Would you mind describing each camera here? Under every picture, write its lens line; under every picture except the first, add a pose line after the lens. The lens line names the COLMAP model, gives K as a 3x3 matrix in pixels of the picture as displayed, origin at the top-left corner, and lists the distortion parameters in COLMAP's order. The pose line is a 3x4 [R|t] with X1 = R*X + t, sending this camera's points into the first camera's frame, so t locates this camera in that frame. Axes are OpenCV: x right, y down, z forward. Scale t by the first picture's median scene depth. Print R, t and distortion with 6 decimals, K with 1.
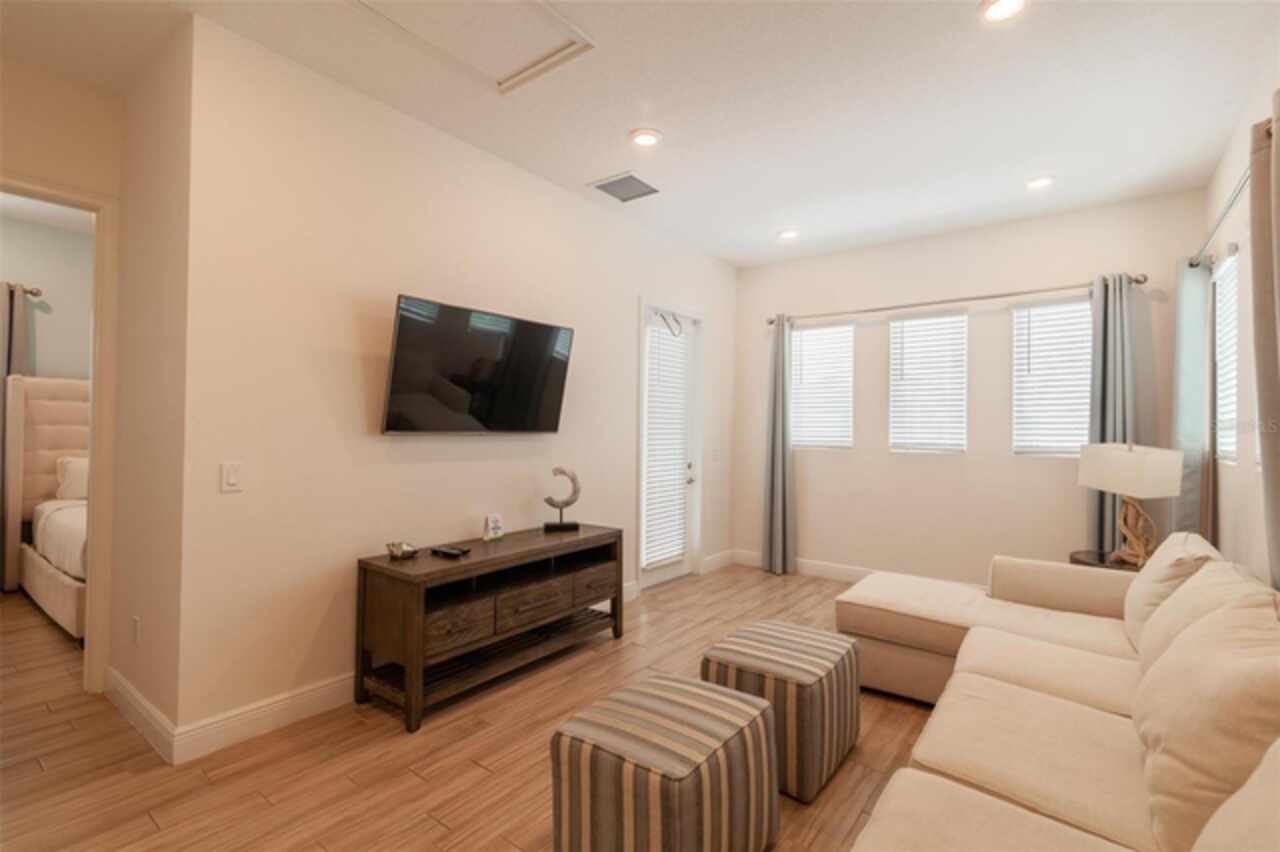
lens RADIAL K [[582.8, 0, 642.8], [0, 582.8, 423.9], [0, 0, 1]] dist [-0.000061, -0.000038]
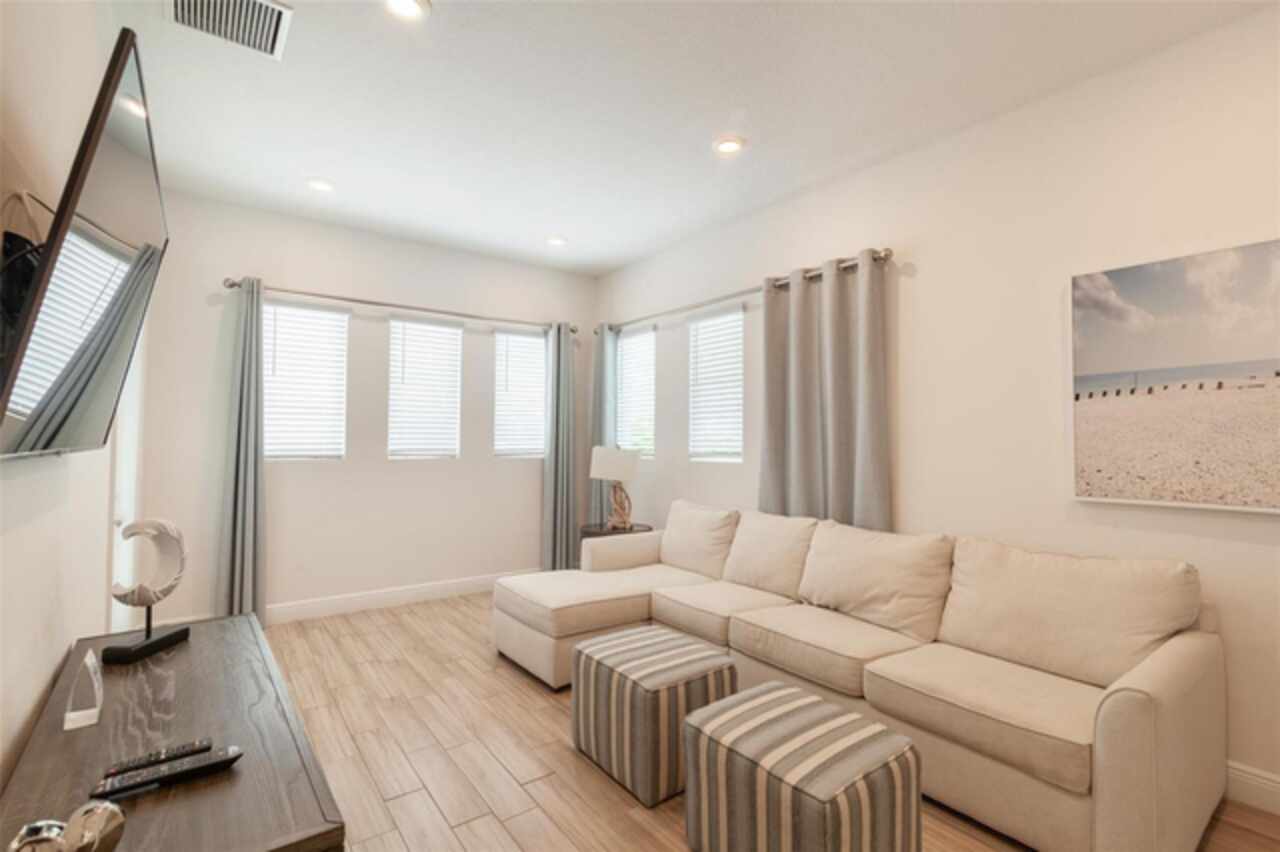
lens RADIAL K [[582.8, 0, 642.2], [0, 582.8, 420.6], [0, 0, 1]] dist [-0.000061, -0.000038]
pose [[0.268457, 0.020553, 0.963072, -0.403434], [-0.013027, 0.999758, -0.017705, -0.003407], [-0.963204, -0.007793, 0.268660, 0.398221]]
